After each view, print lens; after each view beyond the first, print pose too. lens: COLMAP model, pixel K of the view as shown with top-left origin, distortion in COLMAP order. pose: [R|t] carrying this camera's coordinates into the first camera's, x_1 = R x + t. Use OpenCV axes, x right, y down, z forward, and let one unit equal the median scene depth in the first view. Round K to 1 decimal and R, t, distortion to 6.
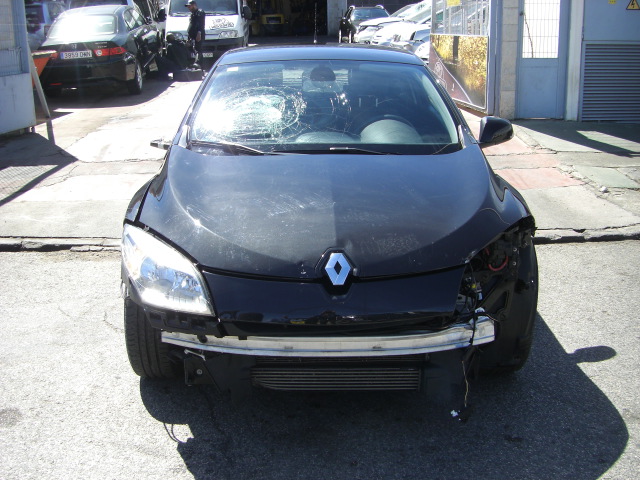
lens RADIAL K [[722.3, 0, 320.0], [0, 722.3, 240.0], [0, 0, 1]] dist [-0.232461, 0.255873]
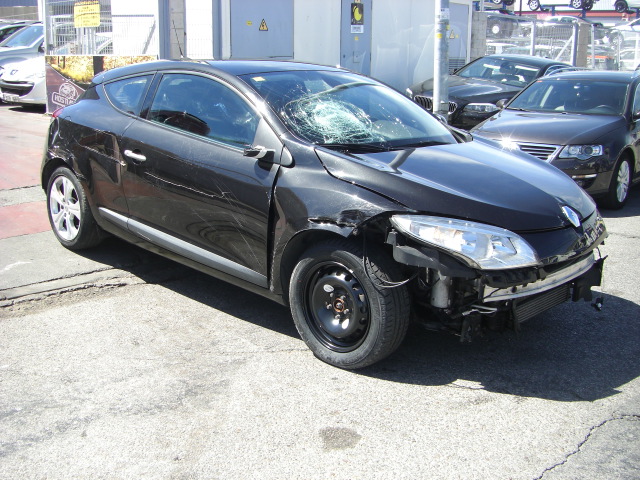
lens RADIAL K [[722.3, 0, 320.0], [0, 722.3, 240.0], [0, 0, 1]] dist [-0.232461, 0.255873]
pose [[0.710030, -0.158071, 0.686200, -0.360520], [0.178521, 0.983051, 0.041733, -0.017455], [-0.681166, 0.092869, 0.726215, 0.091688]]
